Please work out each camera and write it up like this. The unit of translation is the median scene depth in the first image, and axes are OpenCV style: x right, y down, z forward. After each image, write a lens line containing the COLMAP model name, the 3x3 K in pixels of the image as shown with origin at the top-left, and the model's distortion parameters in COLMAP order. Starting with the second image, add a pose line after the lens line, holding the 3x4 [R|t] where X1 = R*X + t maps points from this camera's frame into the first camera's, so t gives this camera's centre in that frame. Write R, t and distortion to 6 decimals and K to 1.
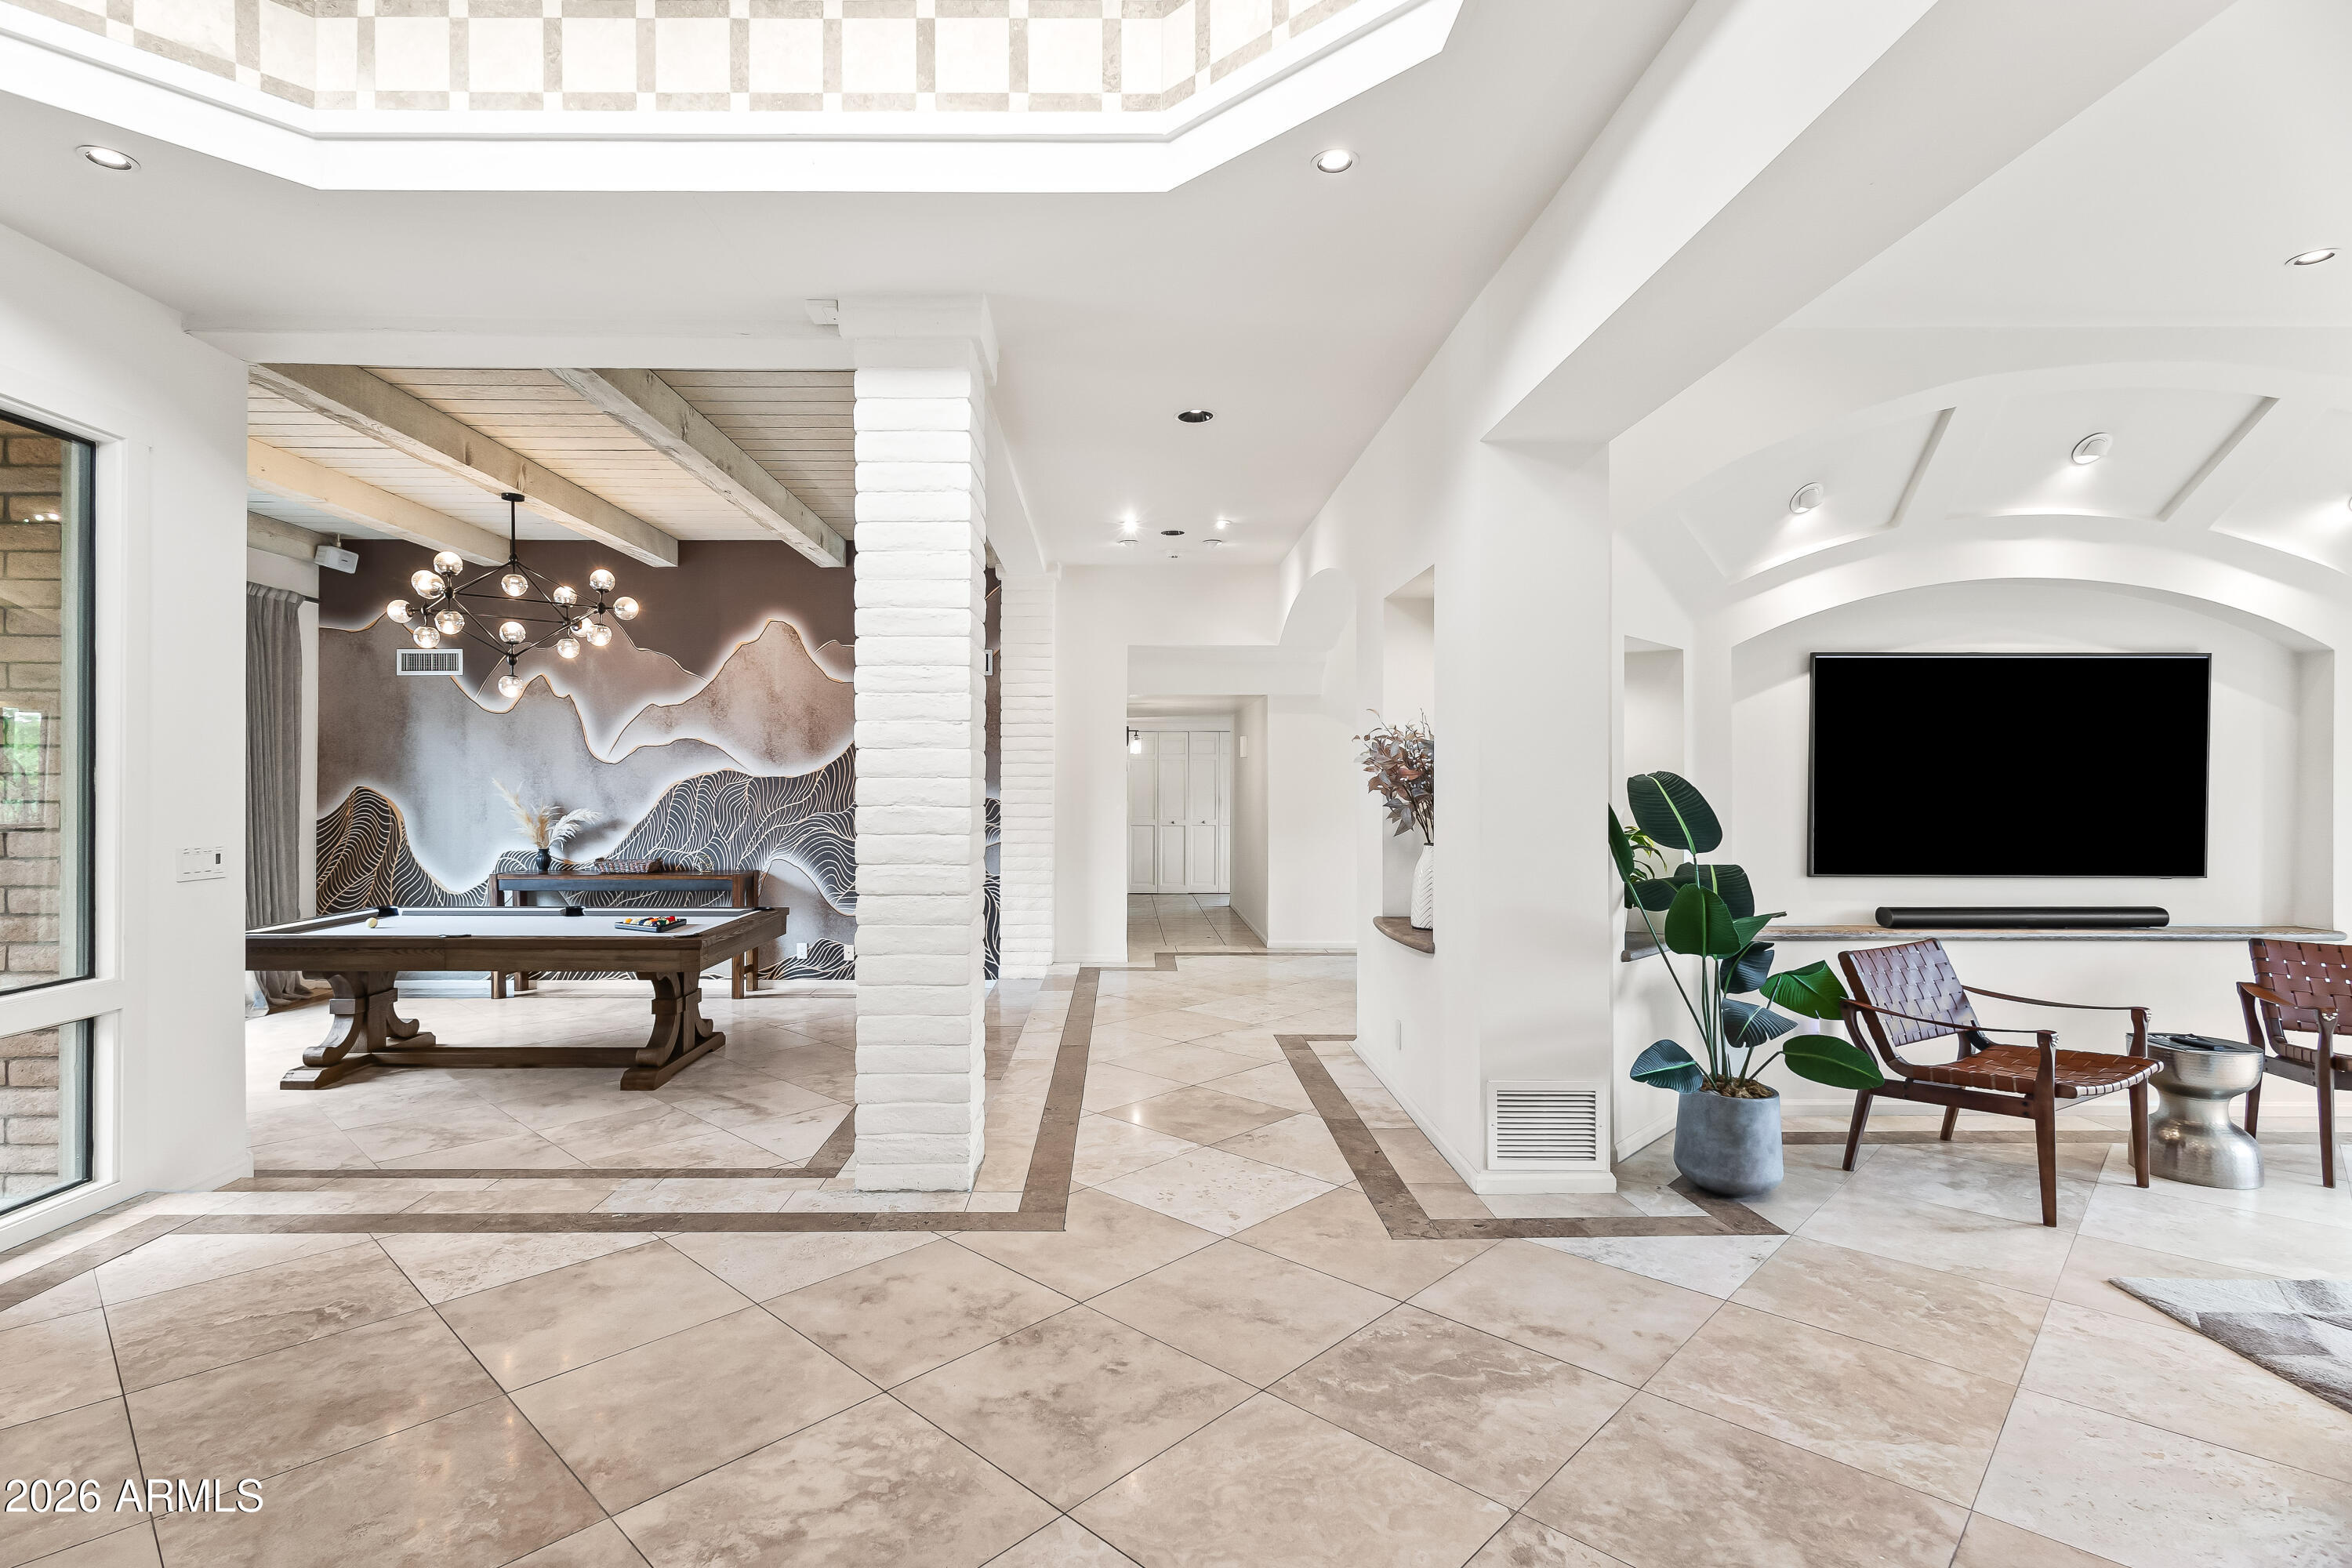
lens RADIAL K [[1127.4, 0, 1132.9], [0, 1127.4, 780.3], [0, 0, 1]] dist [0.005969, -0.002488]
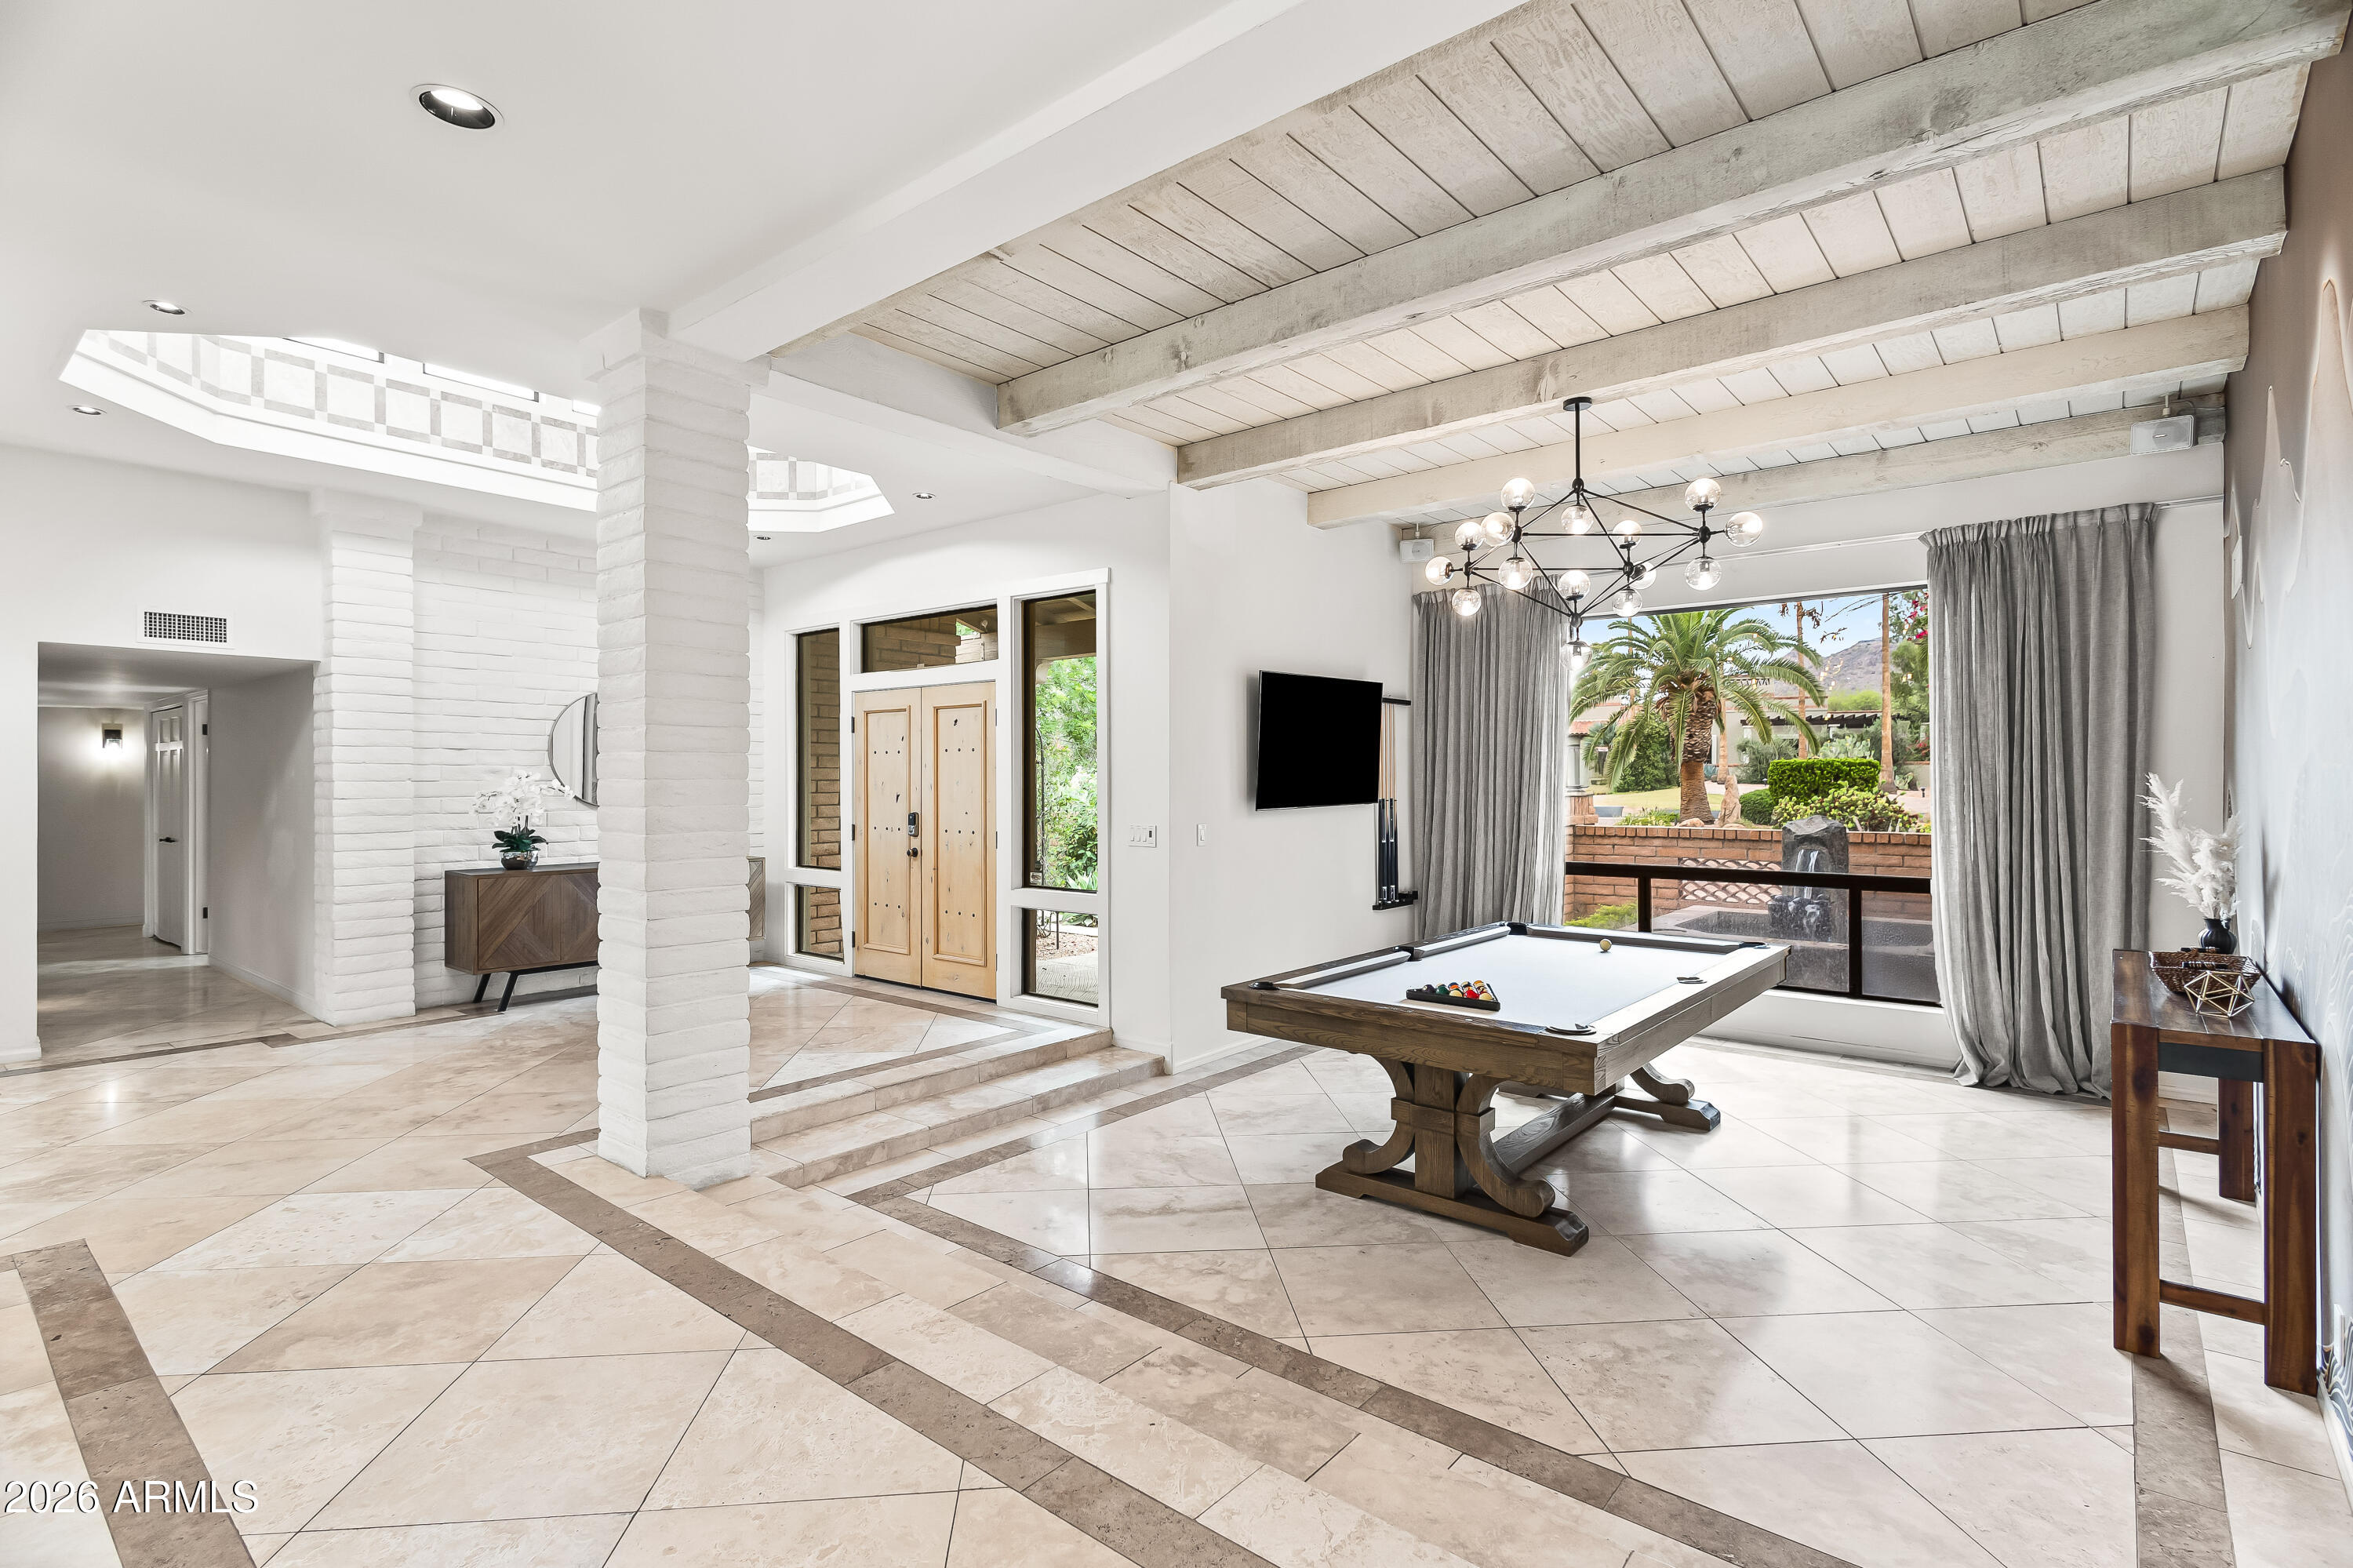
lens RADIAL K [[1127.9, 0, 1190.0], [0, 1127.9, 787.5], [0, 0, 1]] dist [0.005969, -0.002488]
pose [[-0.648083, 0.004883, -0.761554, 0.230015], [0.002737, 0.999988, 0.004082, 0.000760], [0.761565, 0.000562, -0.648088, 1.545888]]
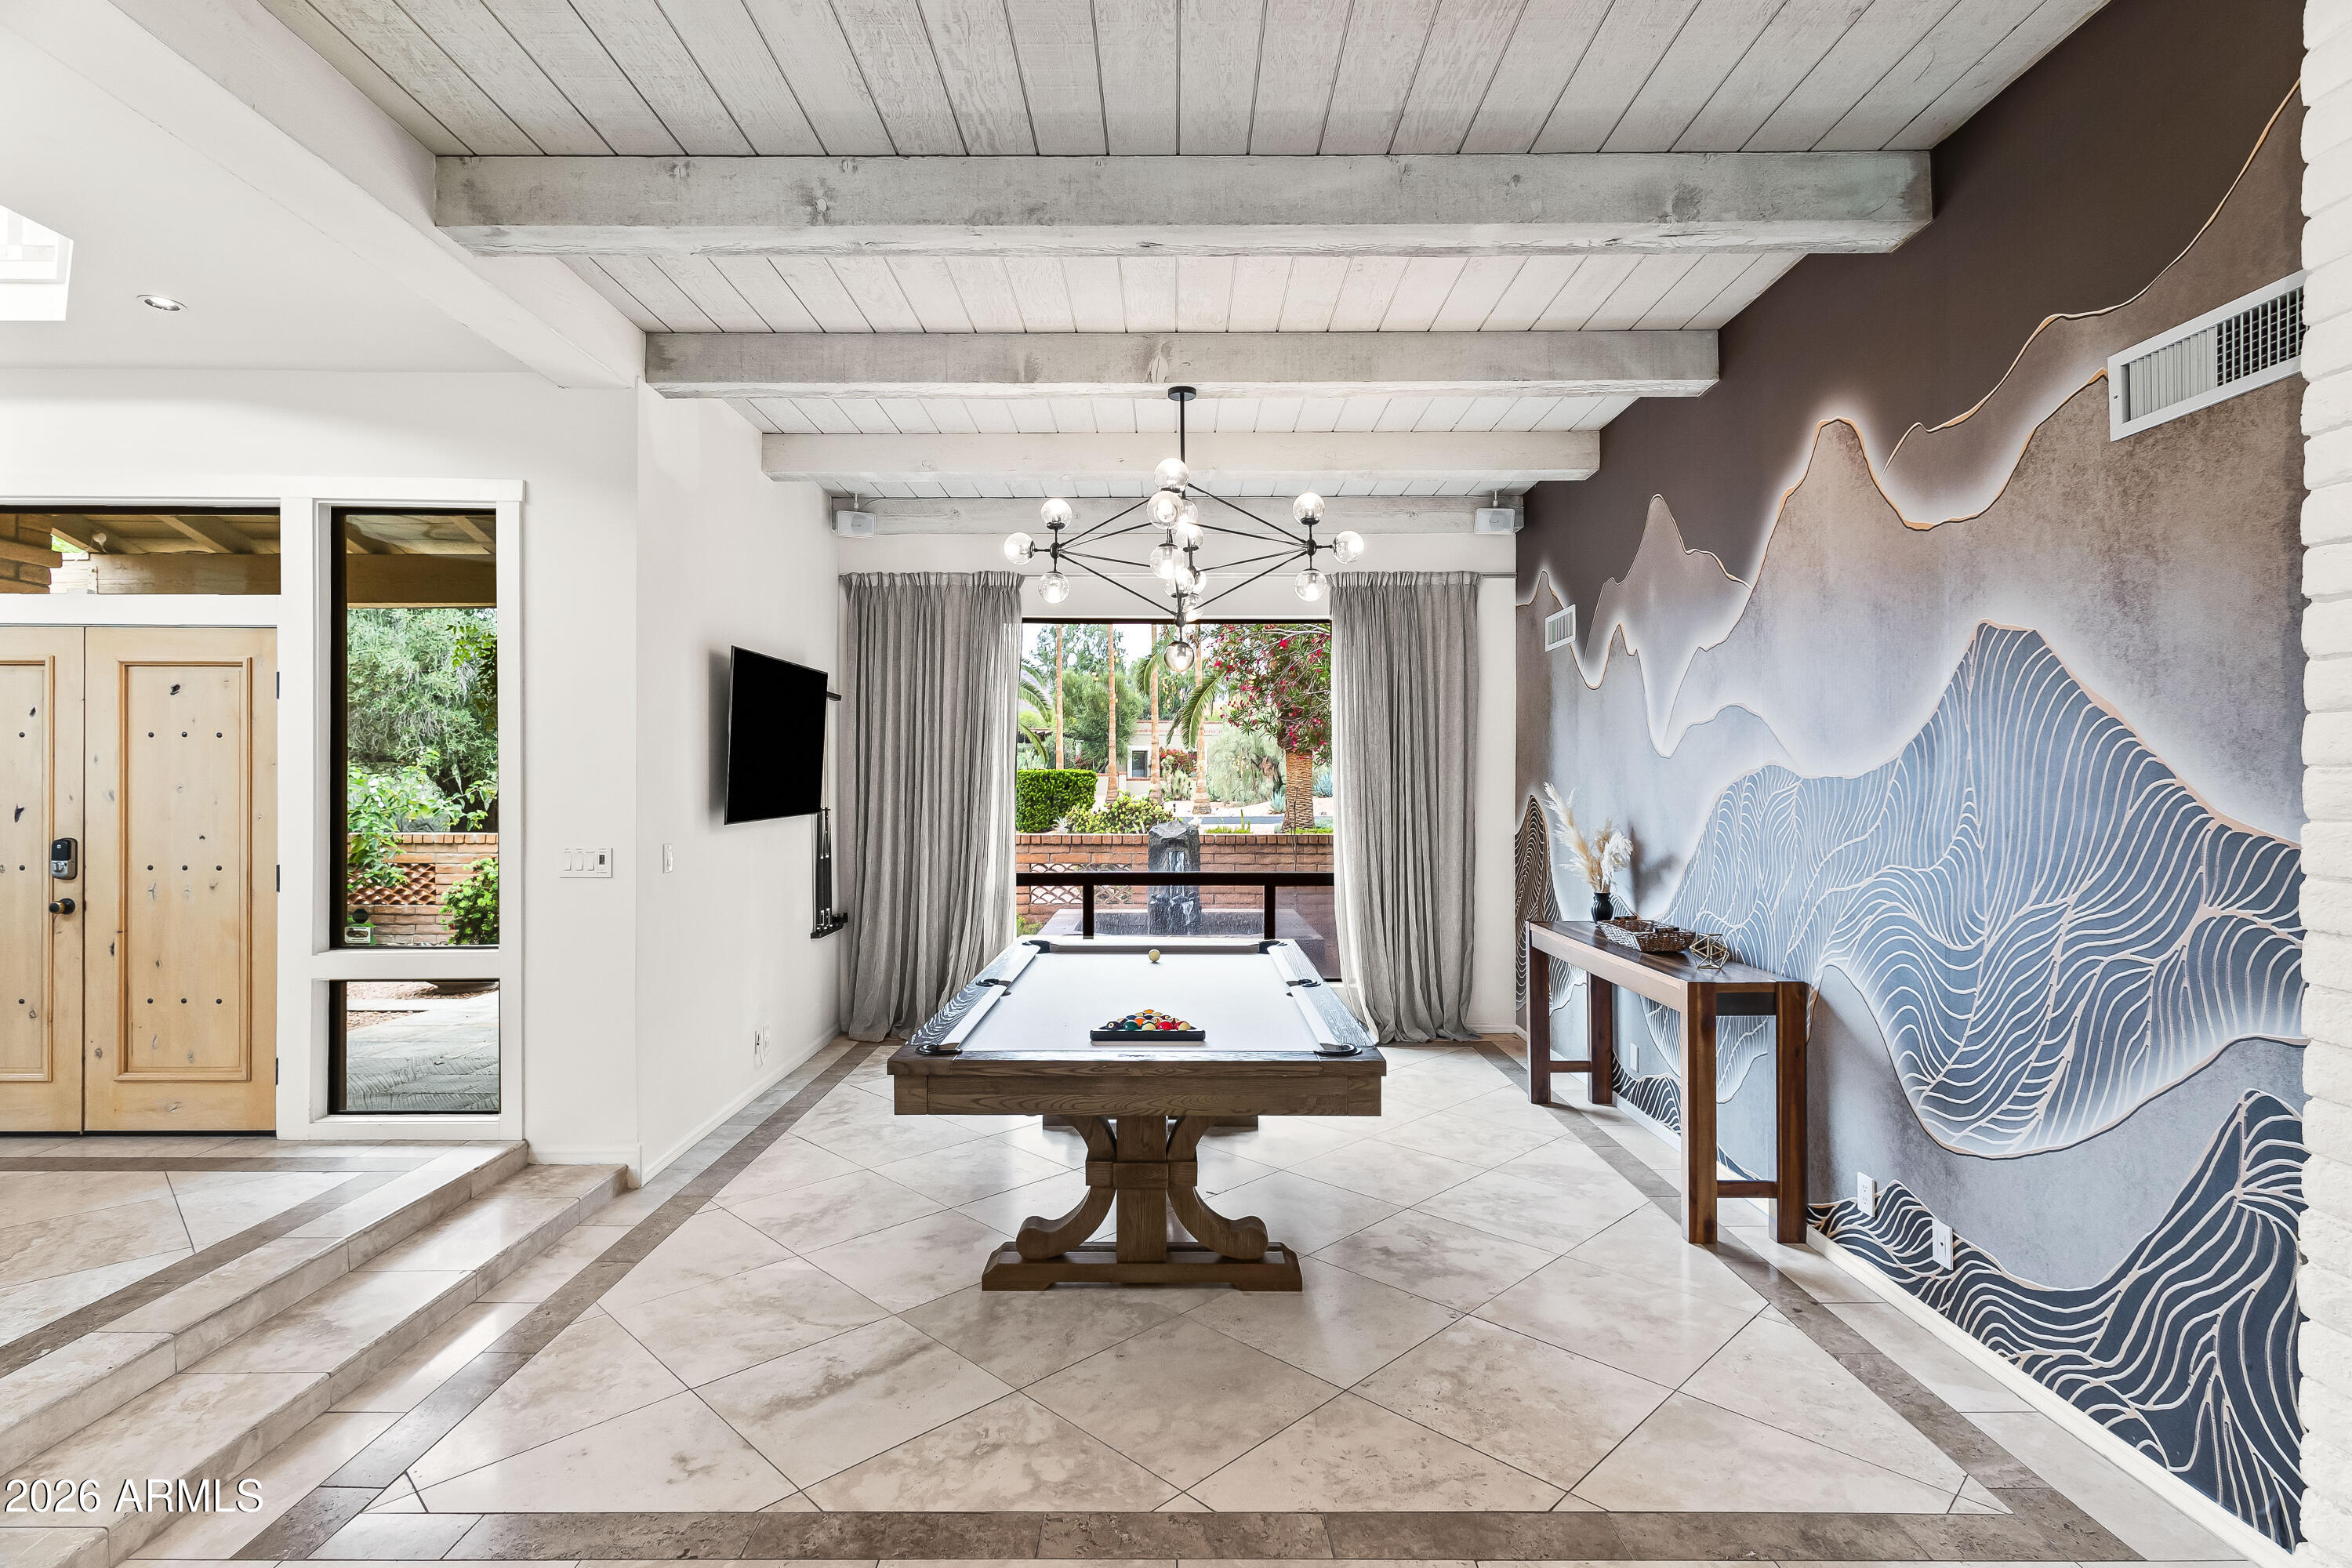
lens RADIAL K [[1127.4, 0, 1177.0], [0, 1127.4, 792.4], [0, 0, 1]] dist [0.005969, -0.002488]
pose [[-0.011433, 0.003133, -0.999930, 0.205747], [0.001465, 0.999994, 0.003117, 0.001313], [0.999934, -0.001429, -0.011438, 1.203245]]
